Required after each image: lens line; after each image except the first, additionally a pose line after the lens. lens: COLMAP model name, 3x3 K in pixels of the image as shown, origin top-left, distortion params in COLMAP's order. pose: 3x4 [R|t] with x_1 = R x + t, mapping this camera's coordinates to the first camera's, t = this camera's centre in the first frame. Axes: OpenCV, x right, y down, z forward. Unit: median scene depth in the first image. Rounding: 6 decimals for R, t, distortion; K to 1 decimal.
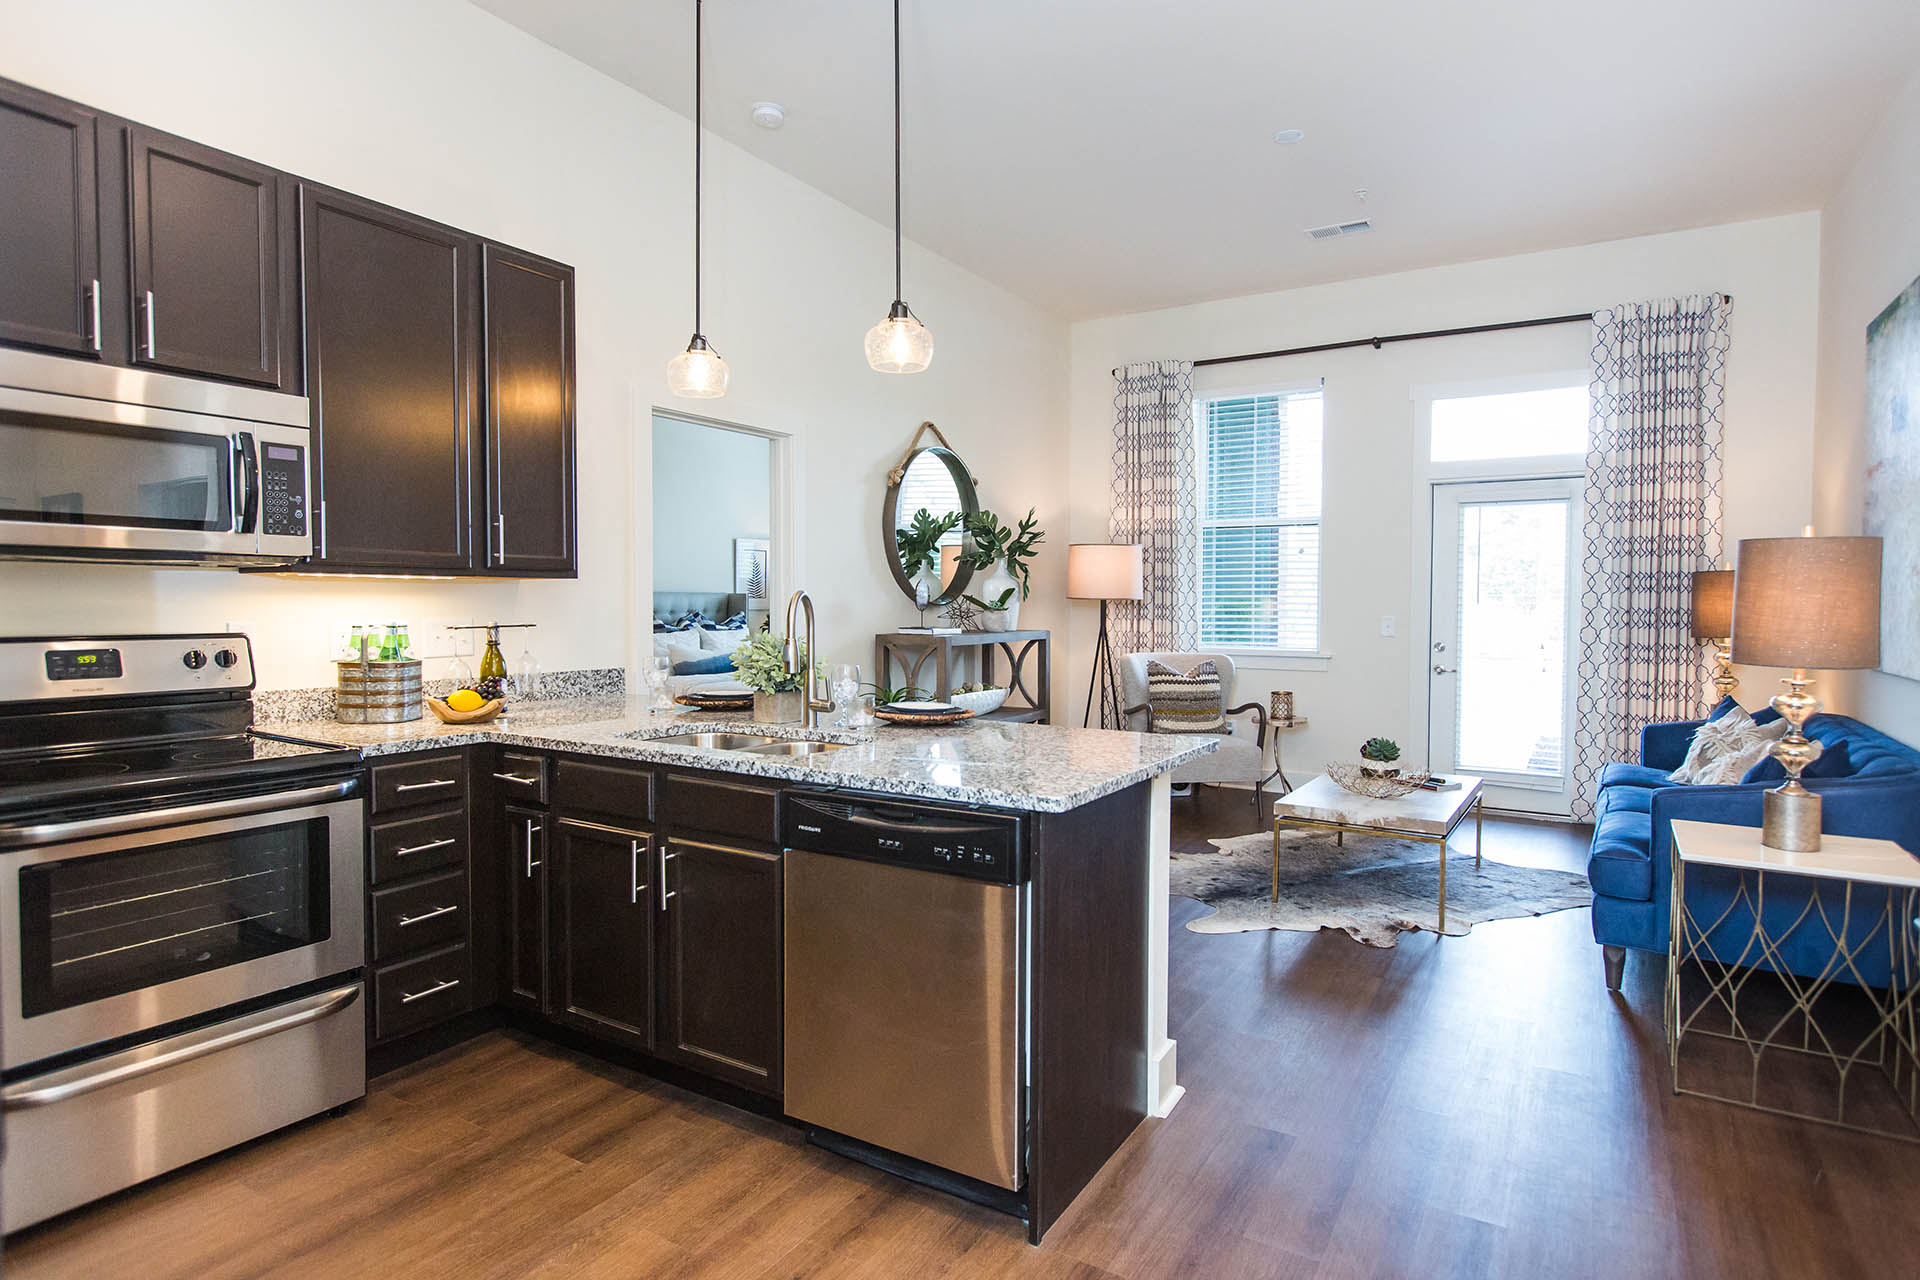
lens RADIAL K [[1018.0, 0, 952.6], [0, 1018.0, 636.2], [0, 0, 1]] dist [0.005312, -0.001888]
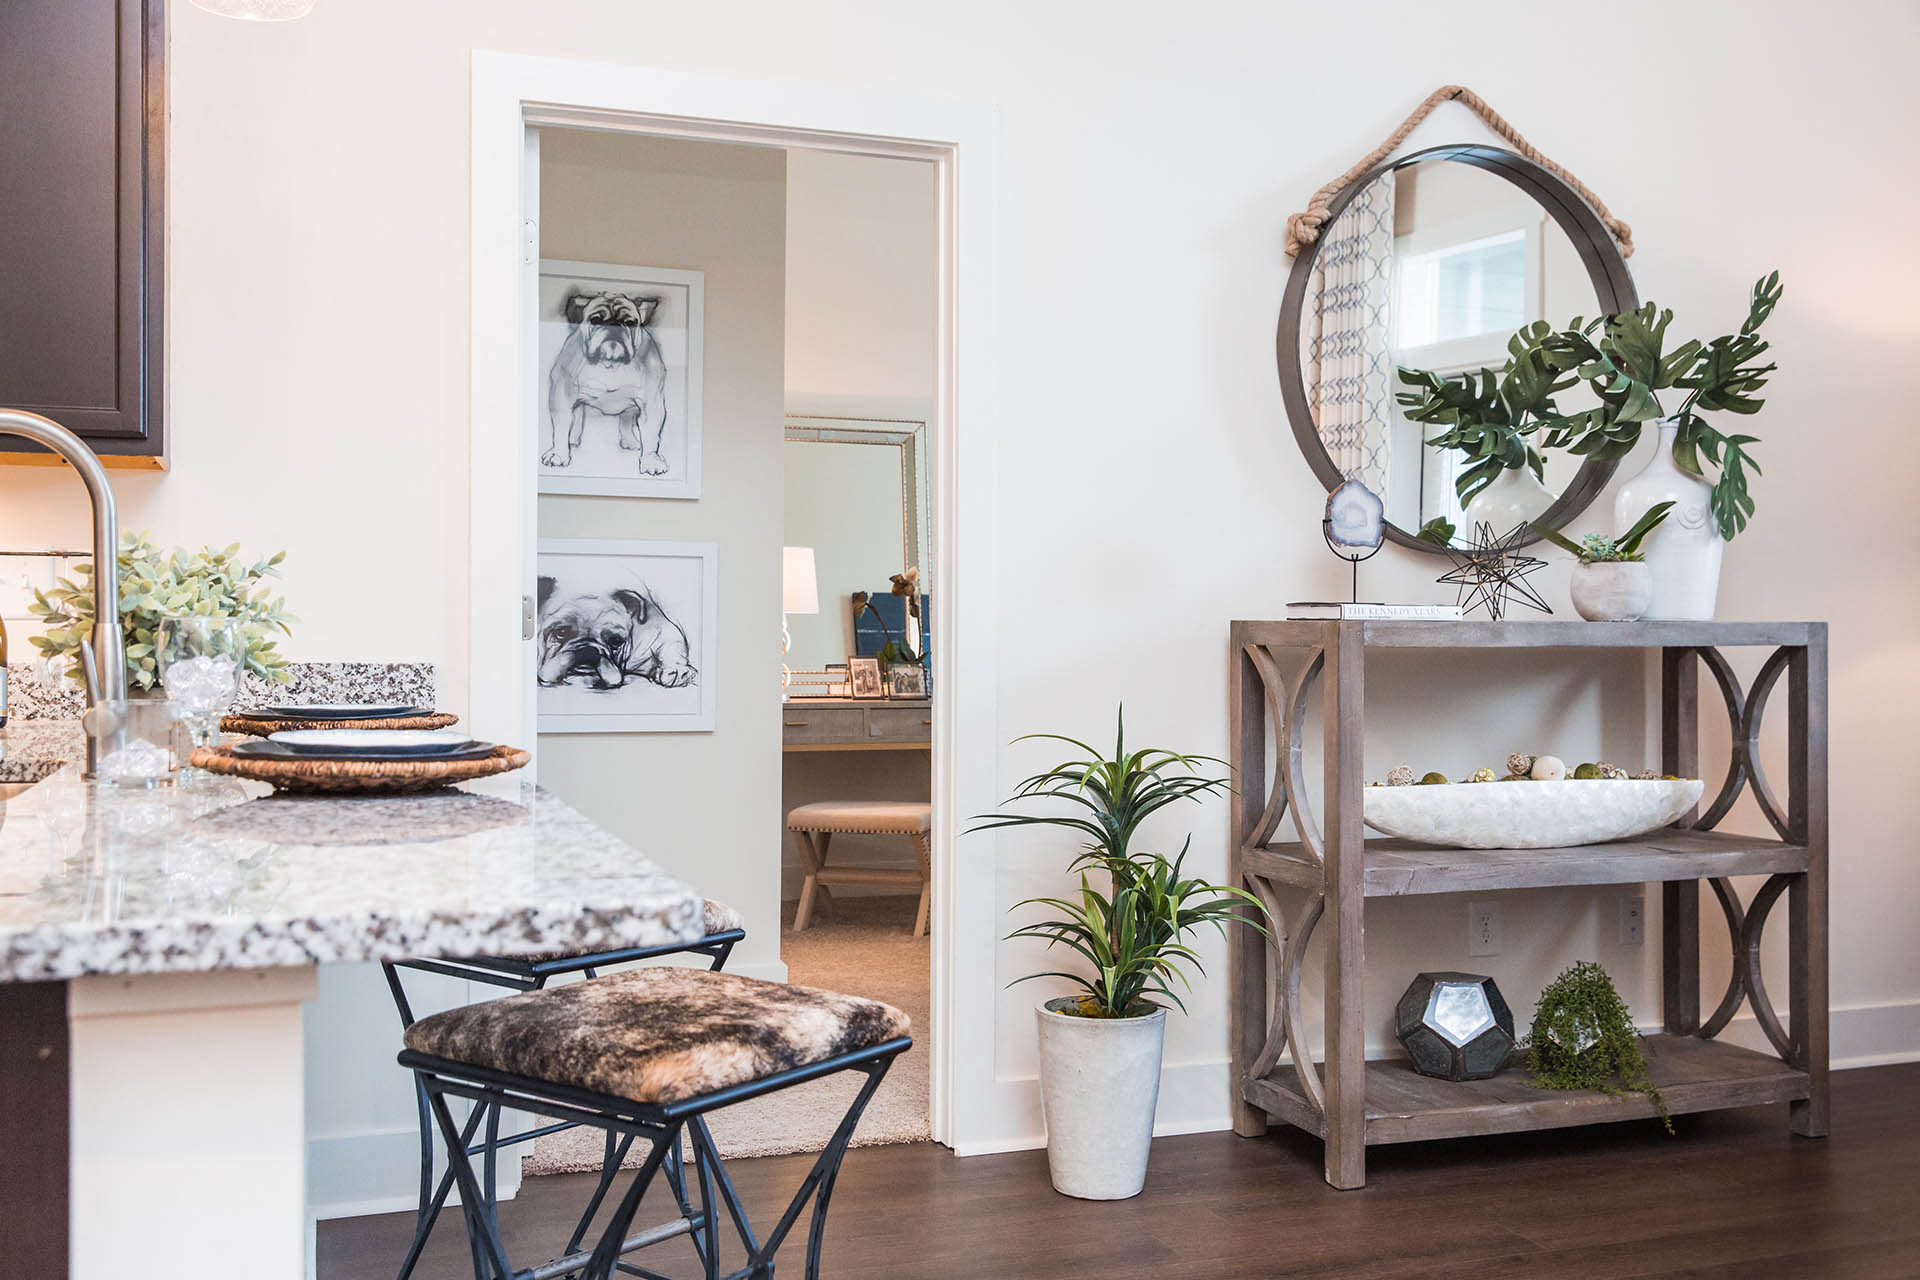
lens RADIAL K [[1848.5, 0, 970.1], [0, 1848.5, 640.6], [0, 0, 1]] dist [0.006822, 0.000000]
pose [[0.782254, 0.003186, -0.622951, 0.421941], [-0.023725, 0.999414, -0.024681, 0.037580], [0.622508, 0.034087, 0.781871, 0.515631]]
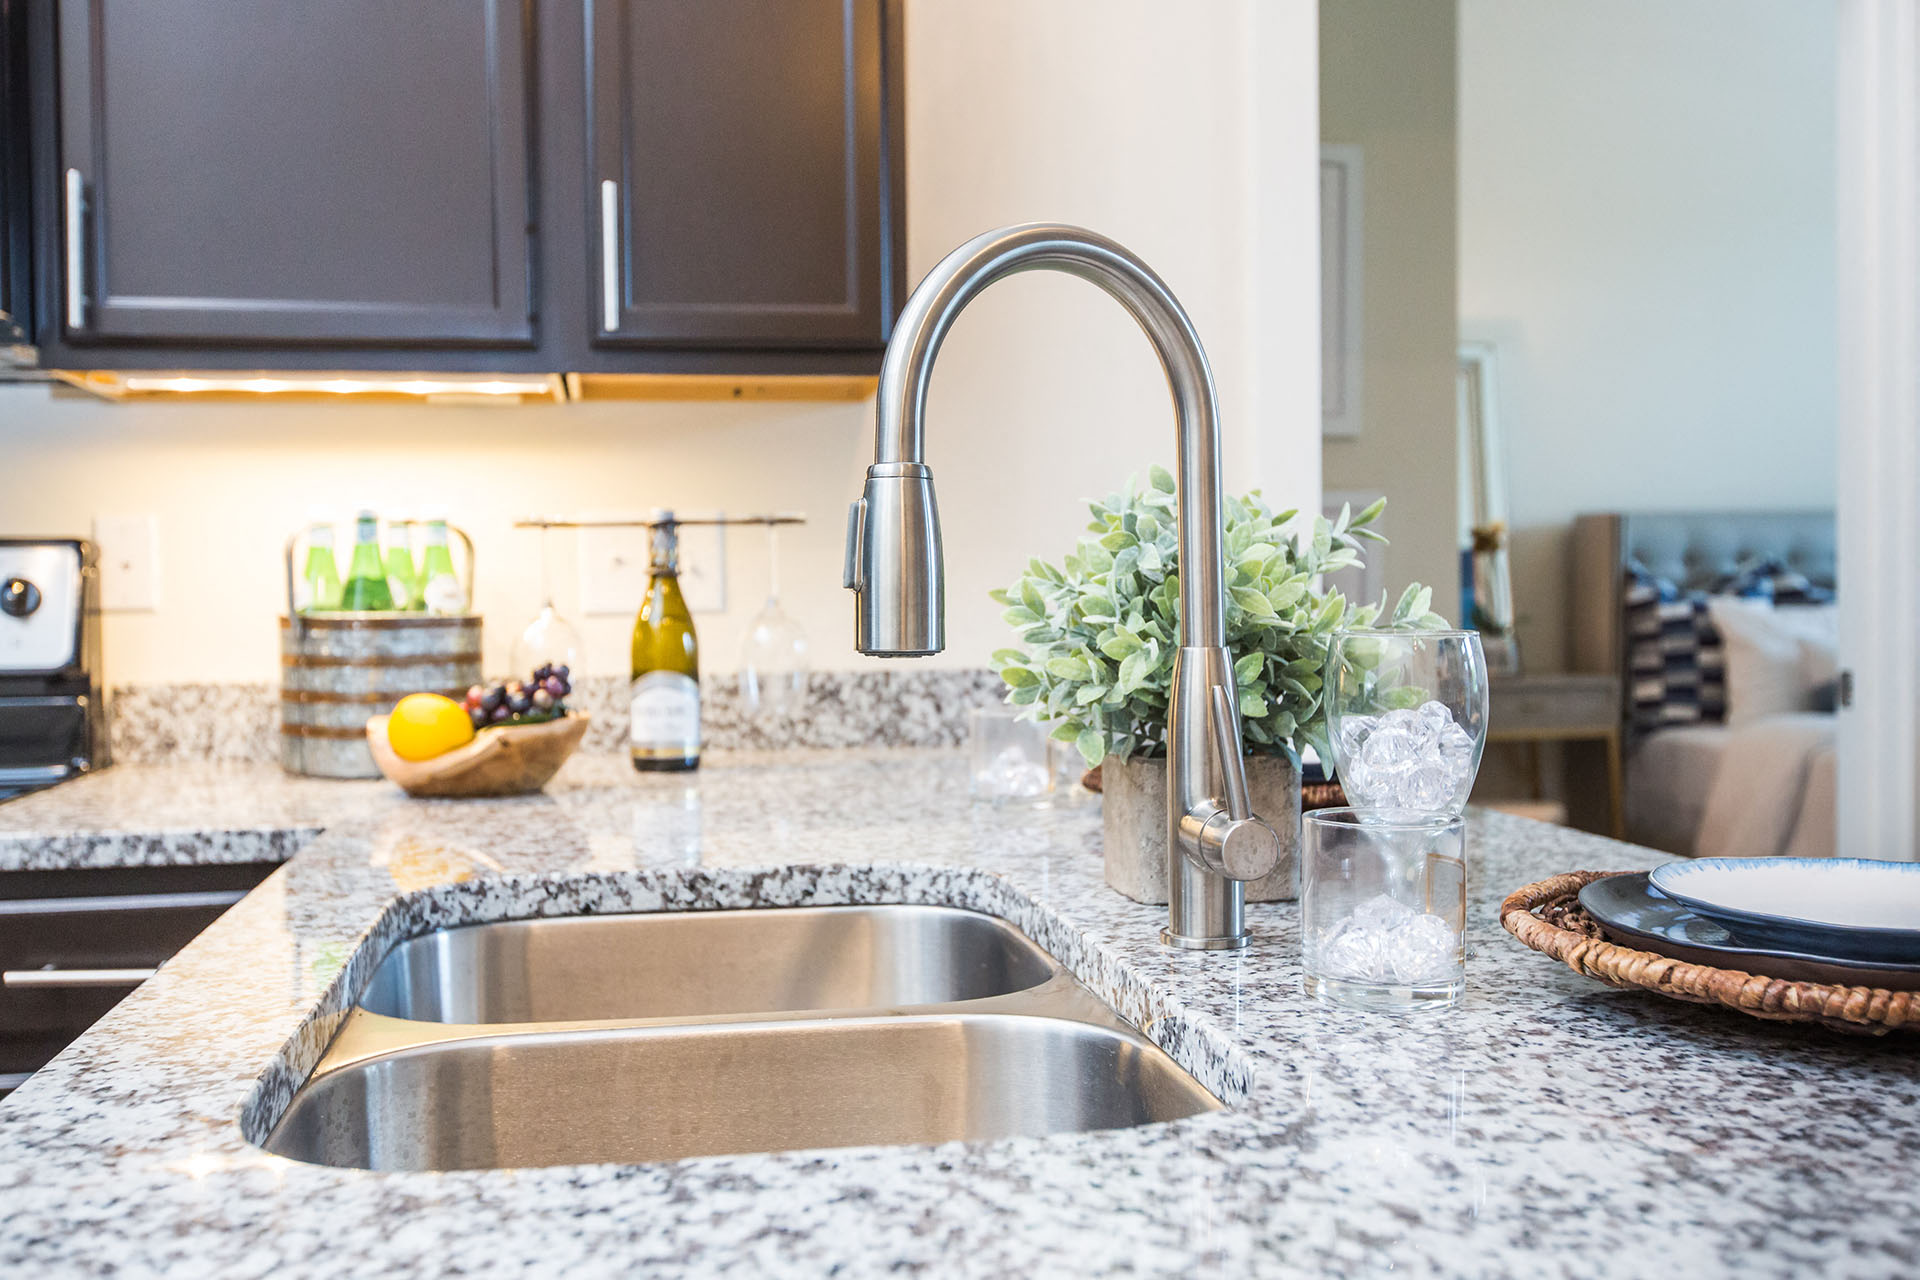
lens RADIAL K [[1848.5, 0, 948.9], [0, 1848.5, 638.2], [0, 0, 1]] dist [0.006822, 0.000000]
pose [[0.666877, 0.010199, -0.745098, 0.072142], [-0.012824, 0.999915, 0.002209, 0.023360], [0.745058, 0.008081, 0.666951, 0.564369]]
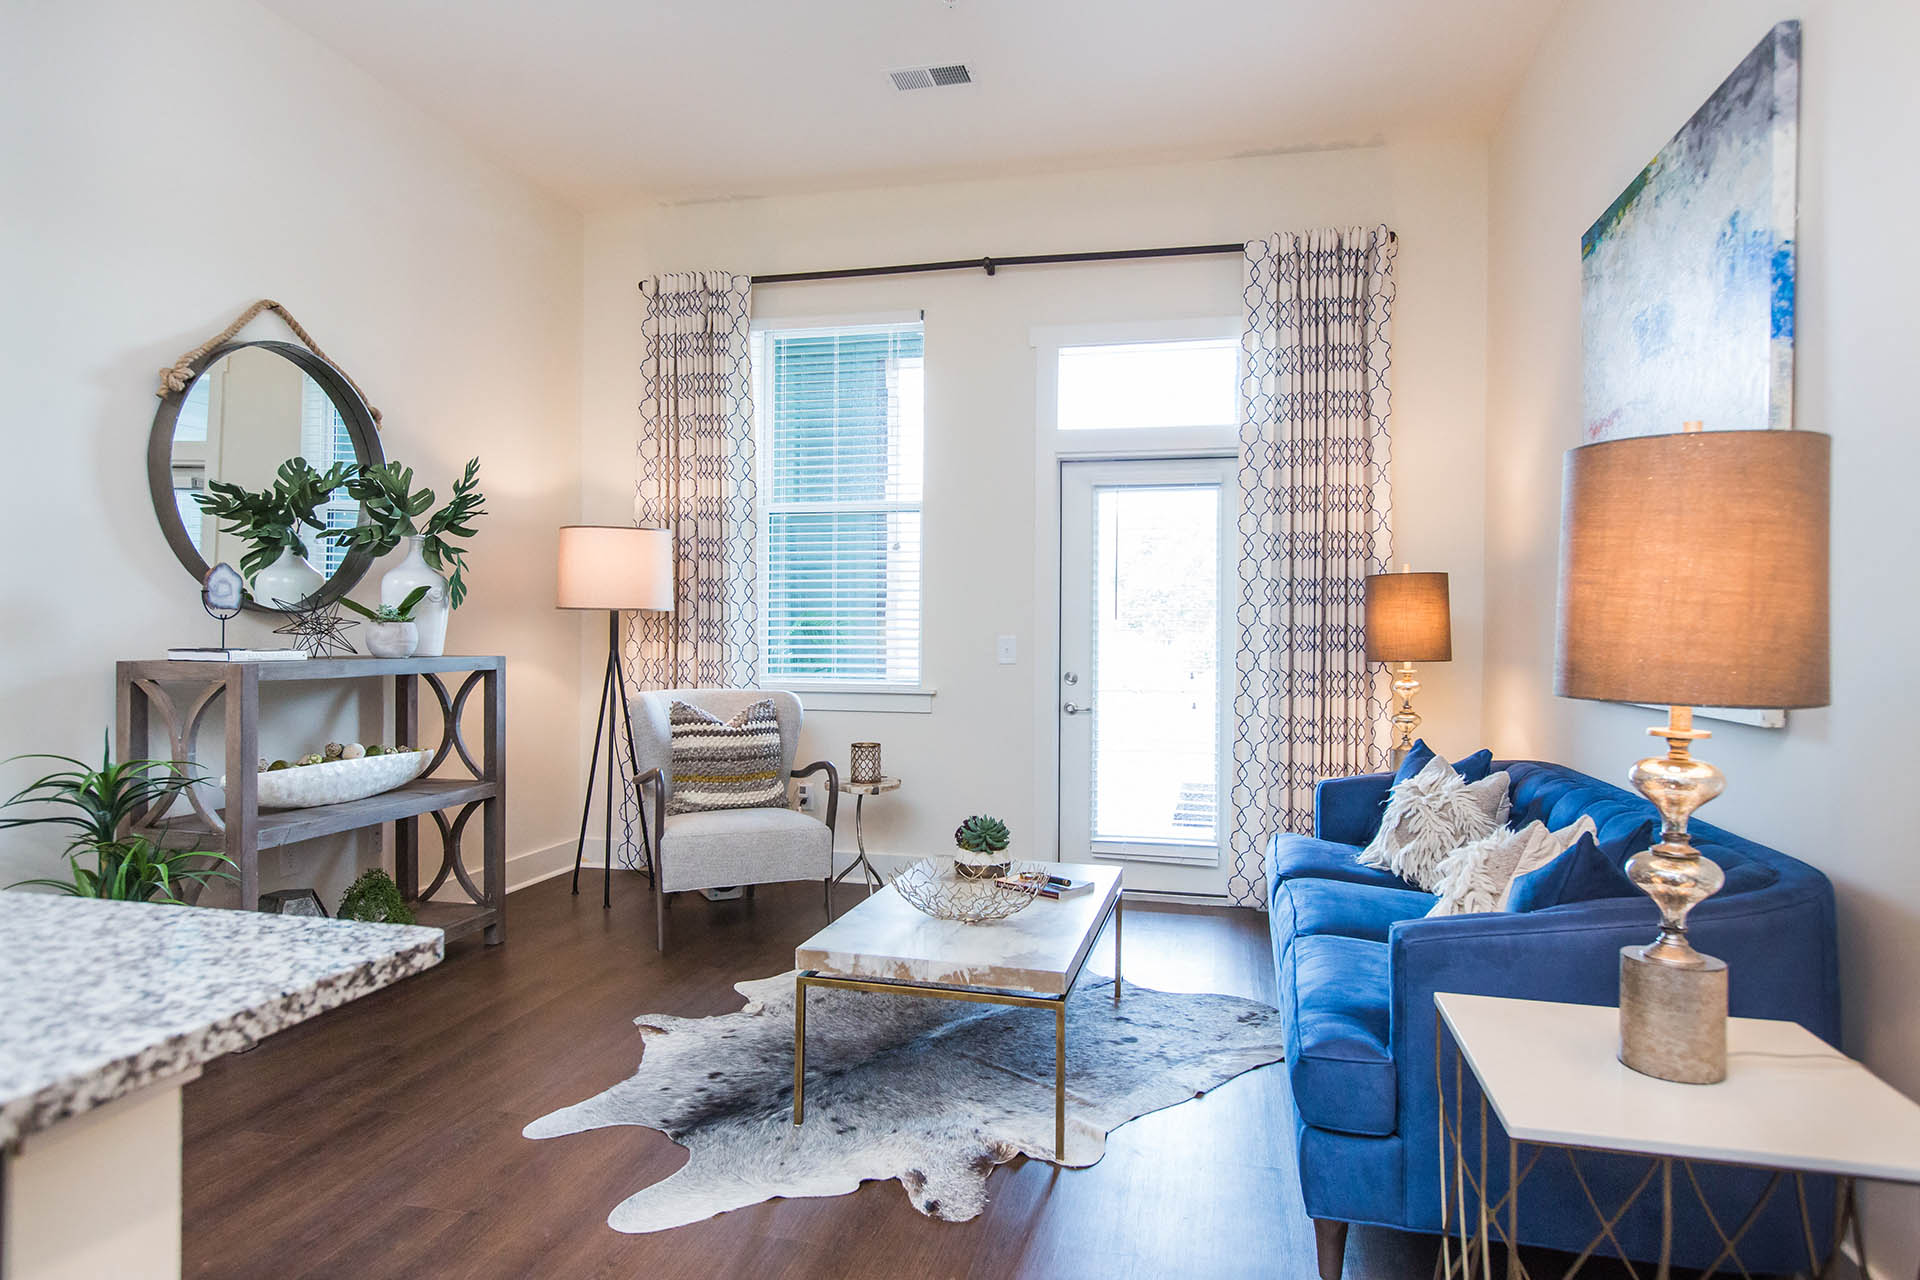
lens RADIAL K [[1116.4, 0, 950.6], [0, 1116.4, 637.6], [0, 0, 1]] dist [0.001478, -0.000534]
pose [[0.948049, 0.003722, 0.318104, 0.221215], [0.005984, 0.999546, -0.029529, 0.007991], [-0.318069, 0.029898, 0.947596, 0.415054]]
